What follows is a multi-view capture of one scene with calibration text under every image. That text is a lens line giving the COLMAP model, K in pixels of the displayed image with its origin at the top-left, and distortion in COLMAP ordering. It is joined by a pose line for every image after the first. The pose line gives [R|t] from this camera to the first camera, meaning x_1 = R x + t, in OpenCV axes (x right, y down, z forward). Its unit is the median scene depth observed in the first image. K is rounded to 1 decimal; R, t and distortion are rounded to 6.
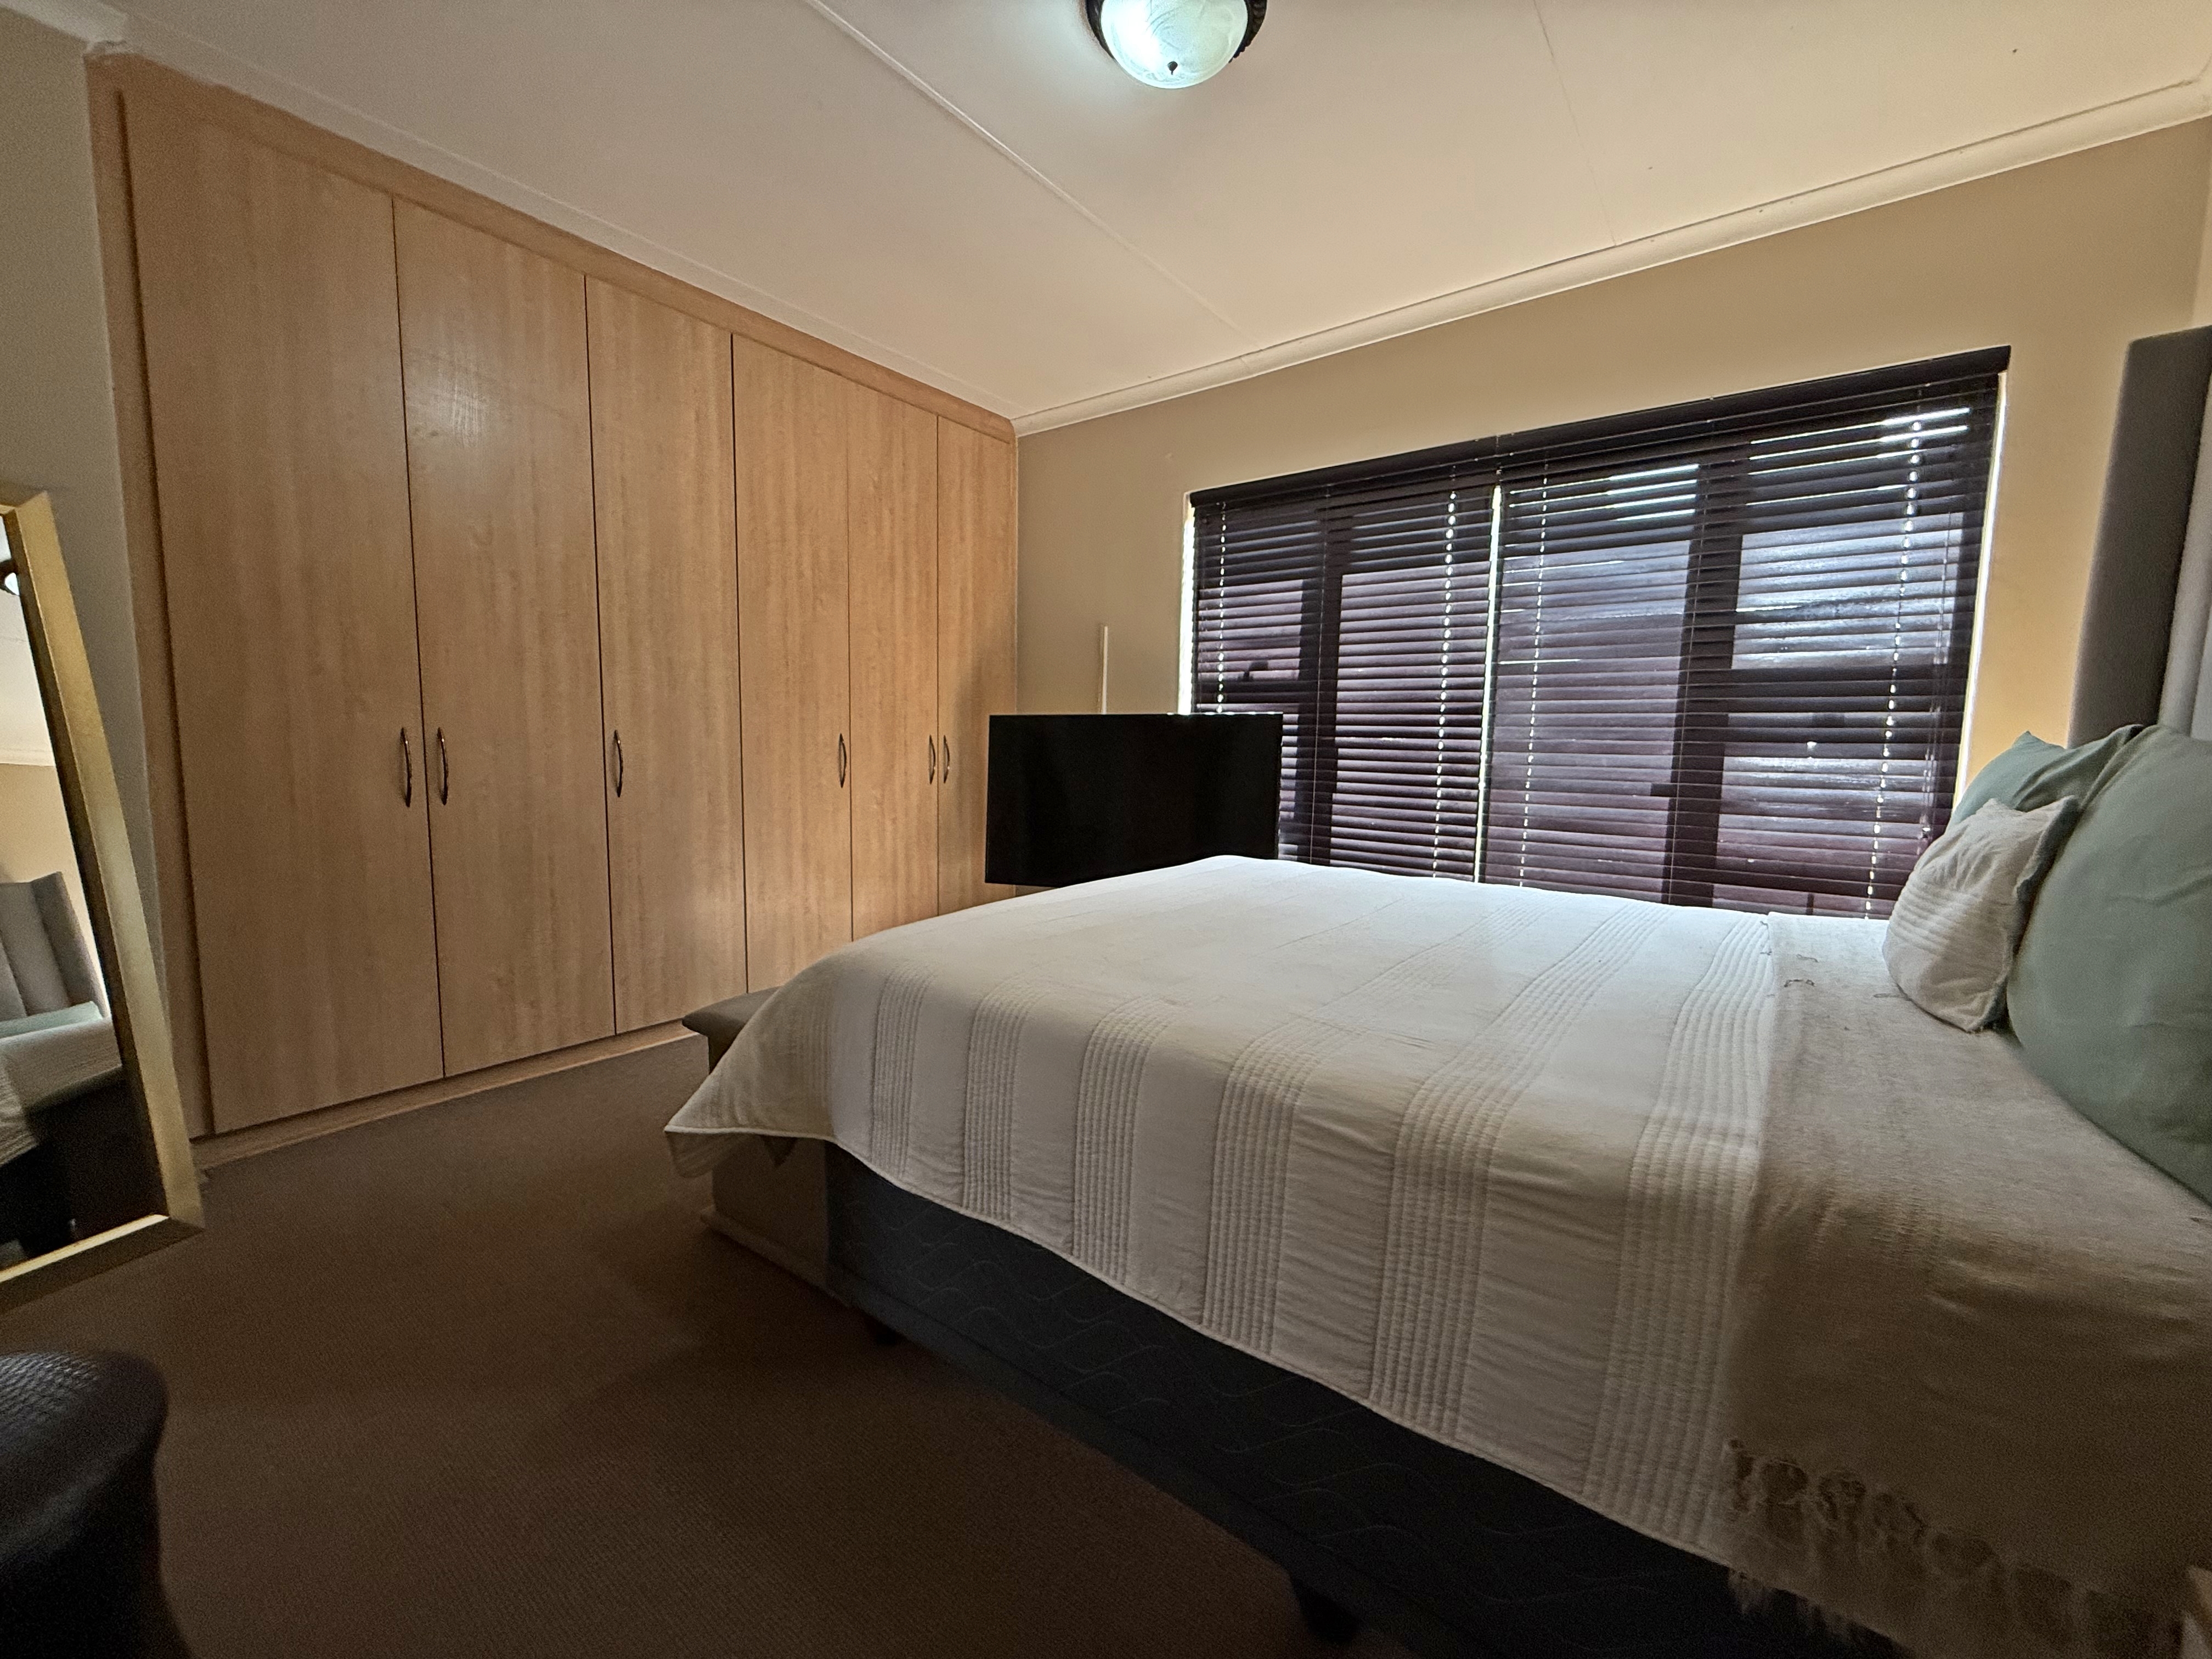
lens RADIAL K [[884.0, 0, 1094.4], [0, 884.0, 826.5], [0, 0, 1]] dist [0.002175, -0.000154]
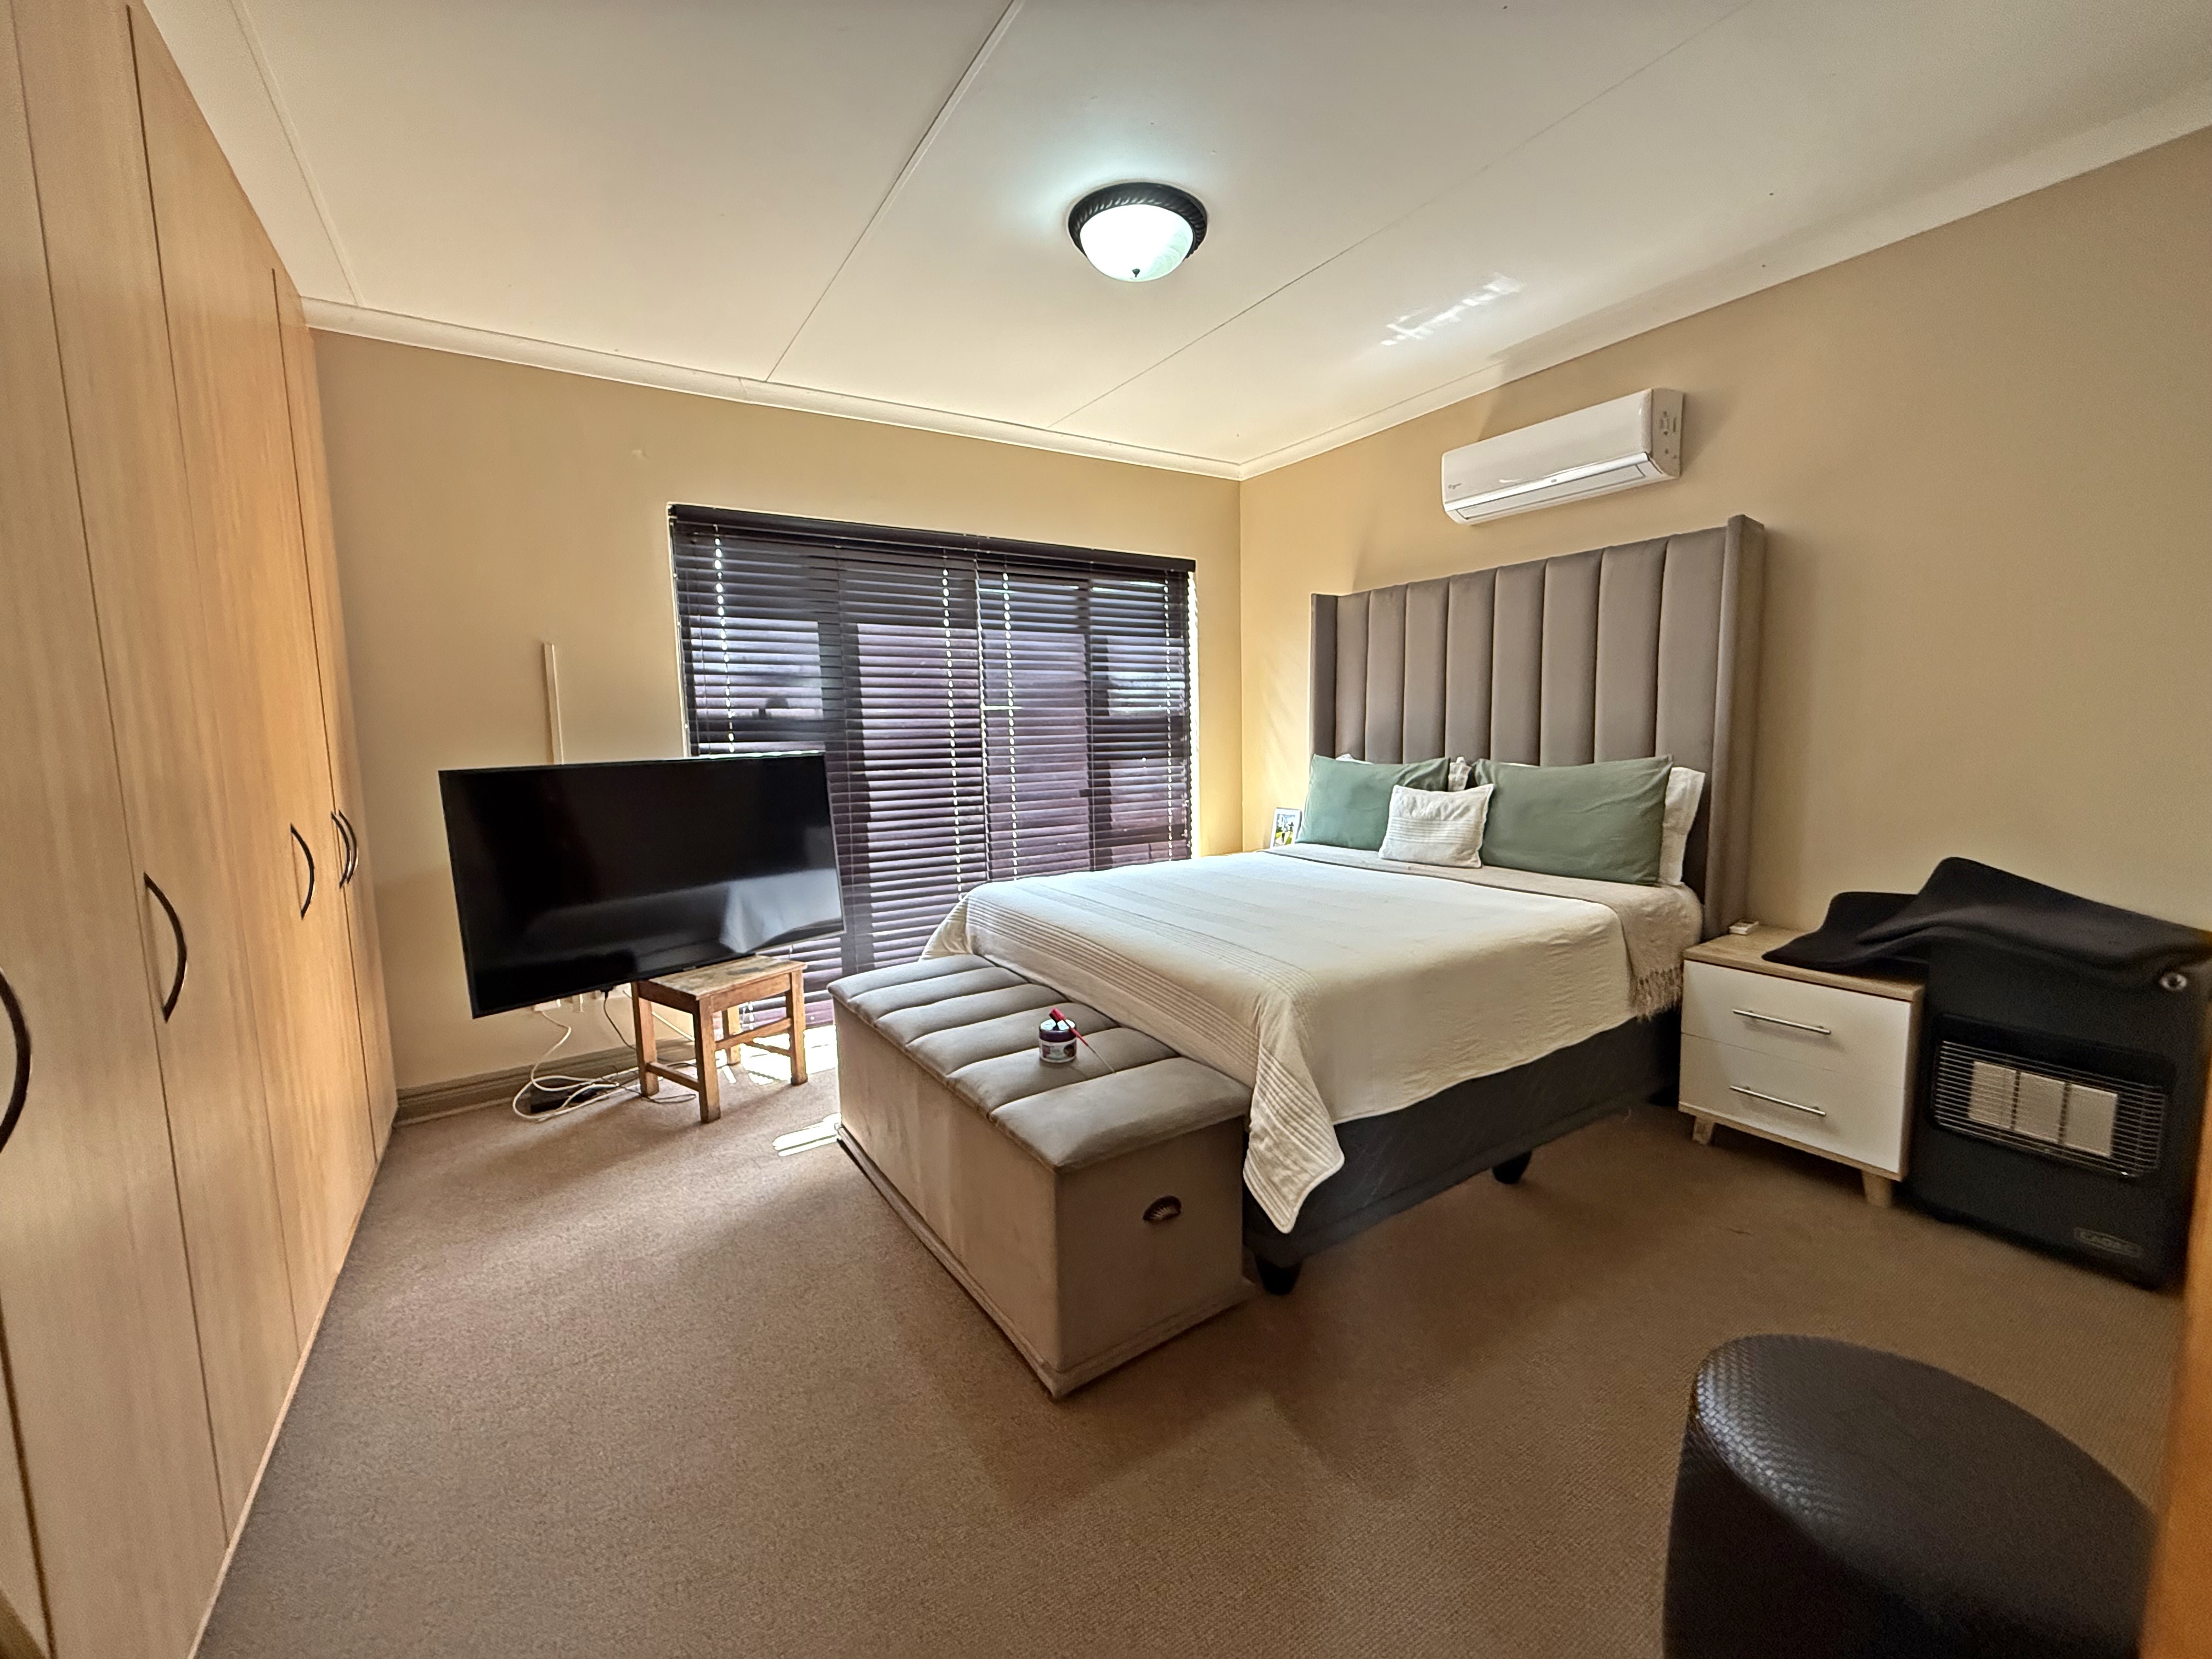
lens RADIAL K [[884.0, 0, 1102.5], [0, 884.0, 828.2], [0, 0, 1]] dist [0.002175, -0.000154]
pose [[0.340504, -0.126772, 0.931658, -0.705615], [0.122988, 0.988361, 0.089538, -0.101434], [-0.932165, 0.084095, 0.352132, 0.378956]]
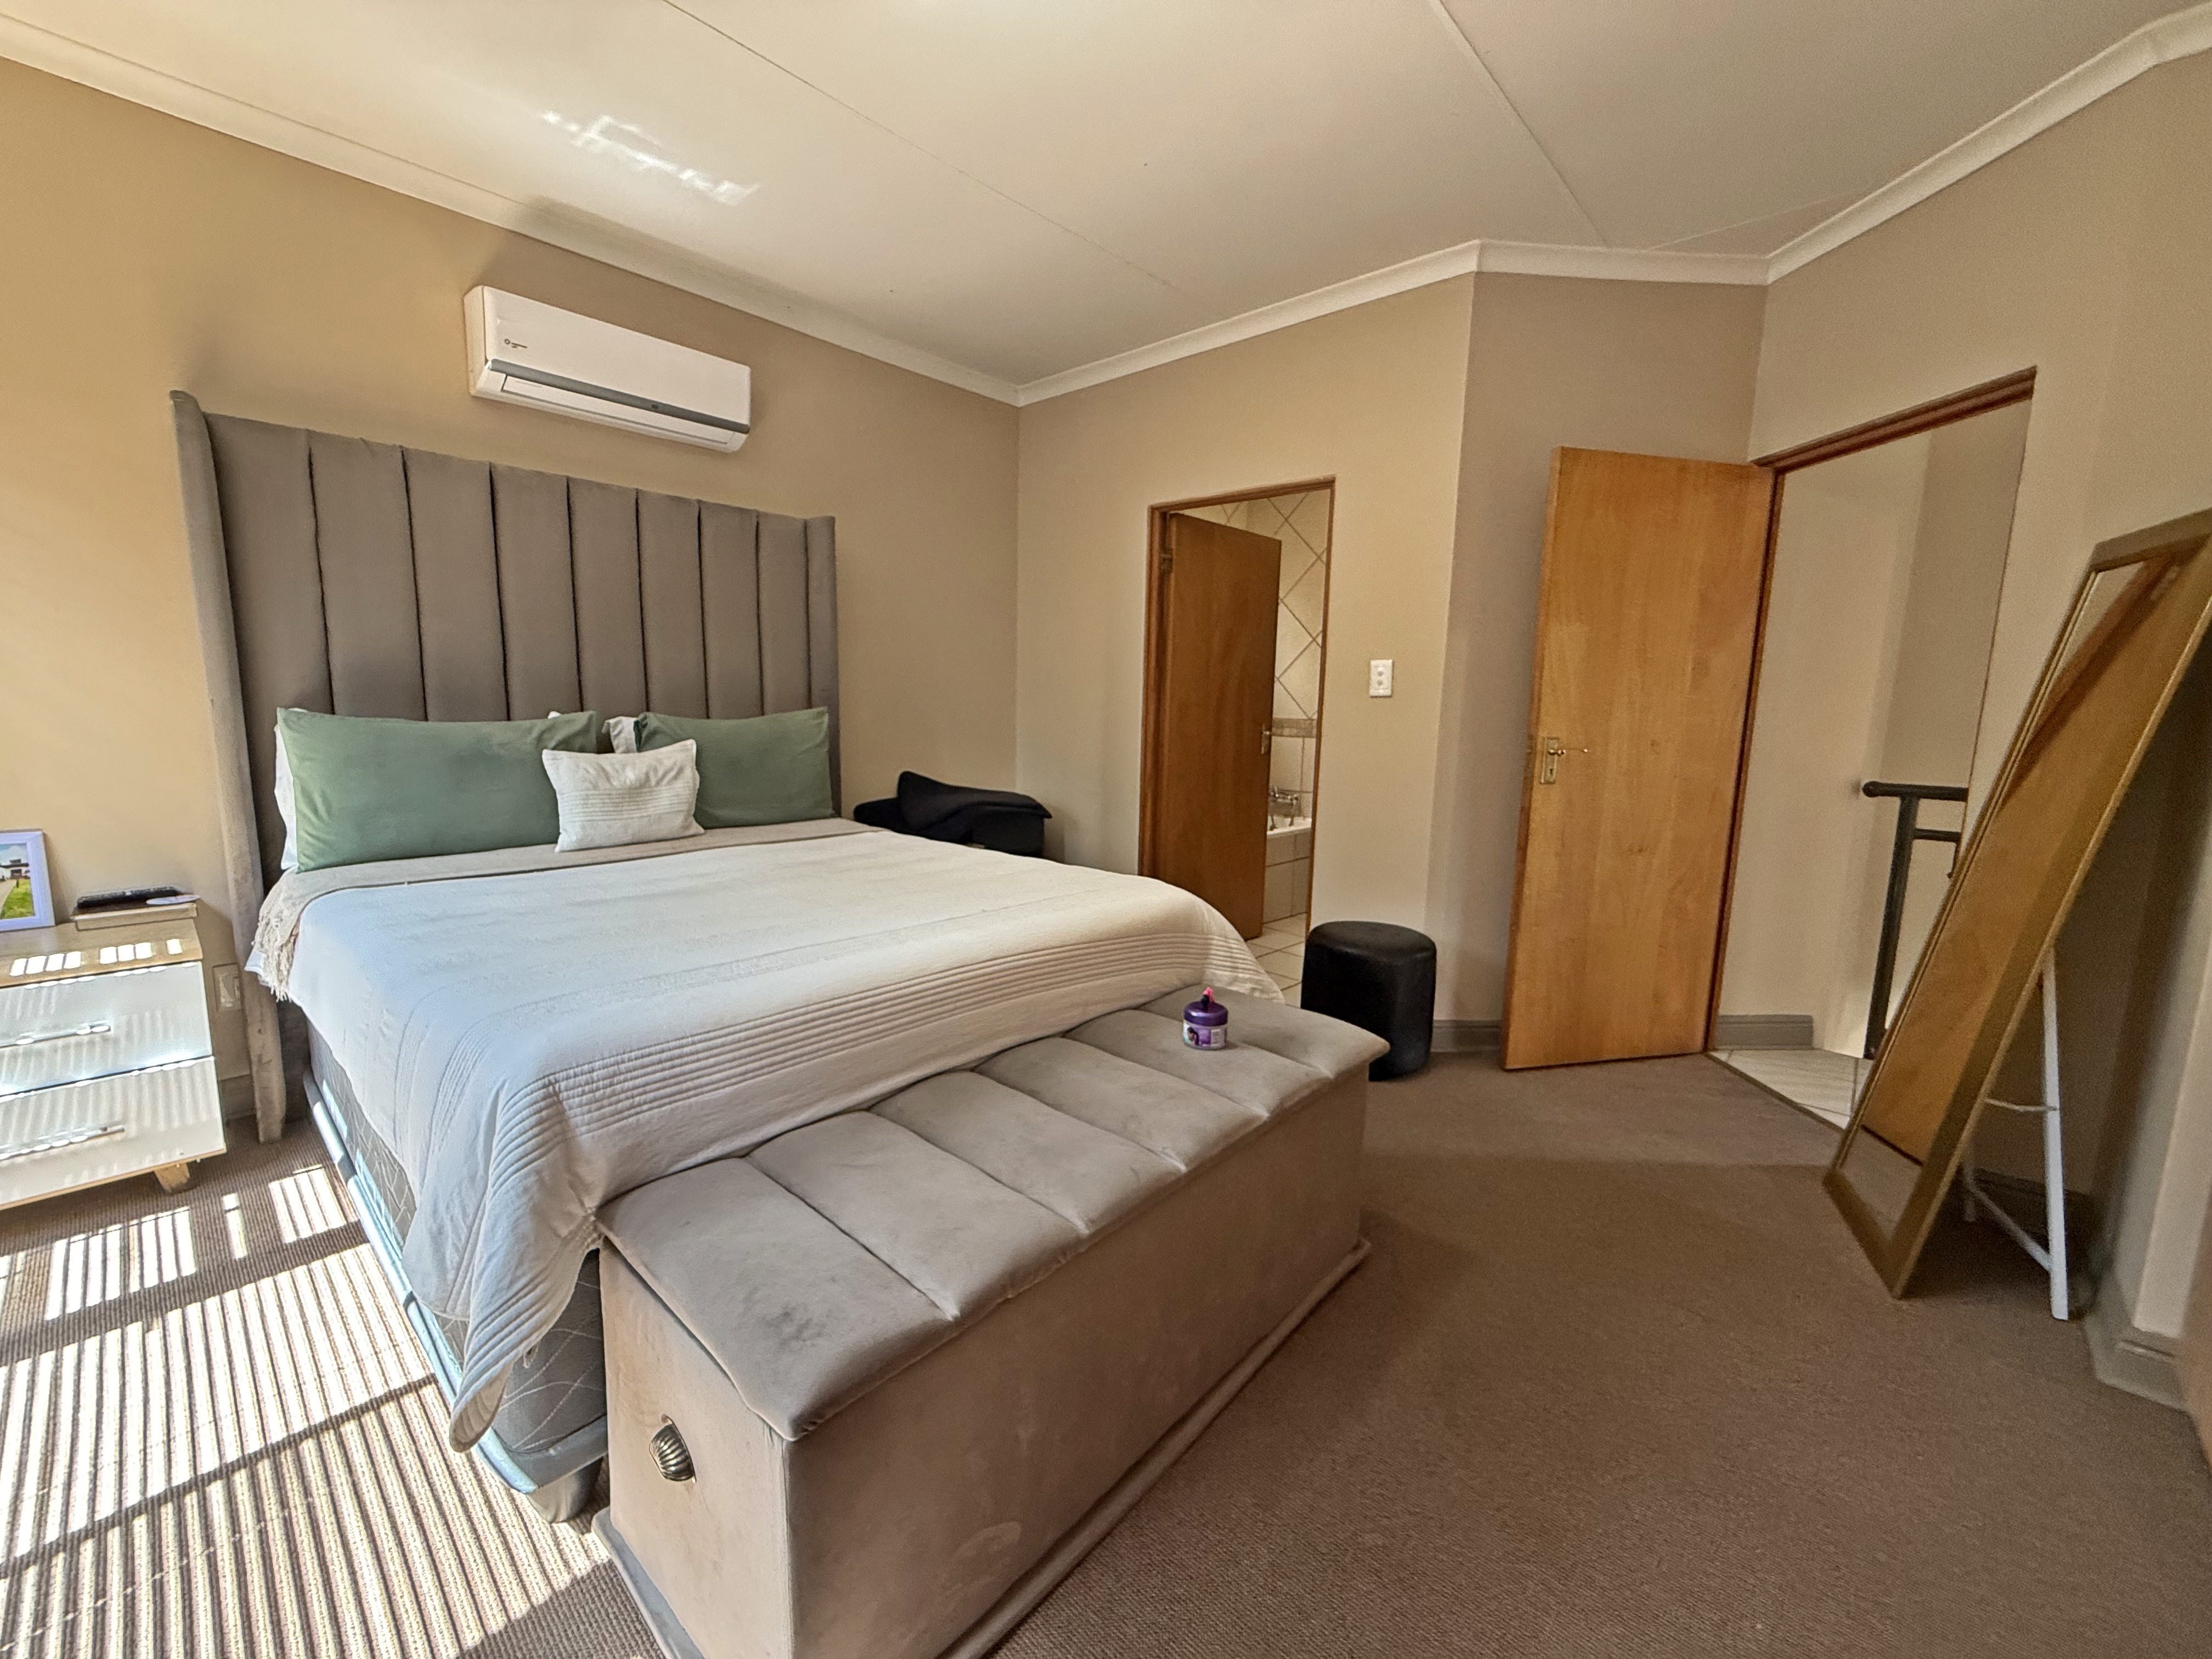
lens RADIAL K [[884.0, 0, 1096.8], [0, 884.0, 826.4], [0, 0, 1]] dist [0.002175, -0.000154]
pose [[-0.995243, -0.050322, 0.083418, -0.104396], [-0.028769, 0.969886, 0.241854, -0.151714], [-0.093077, 0.238304, -0.966720, 1.175009]]
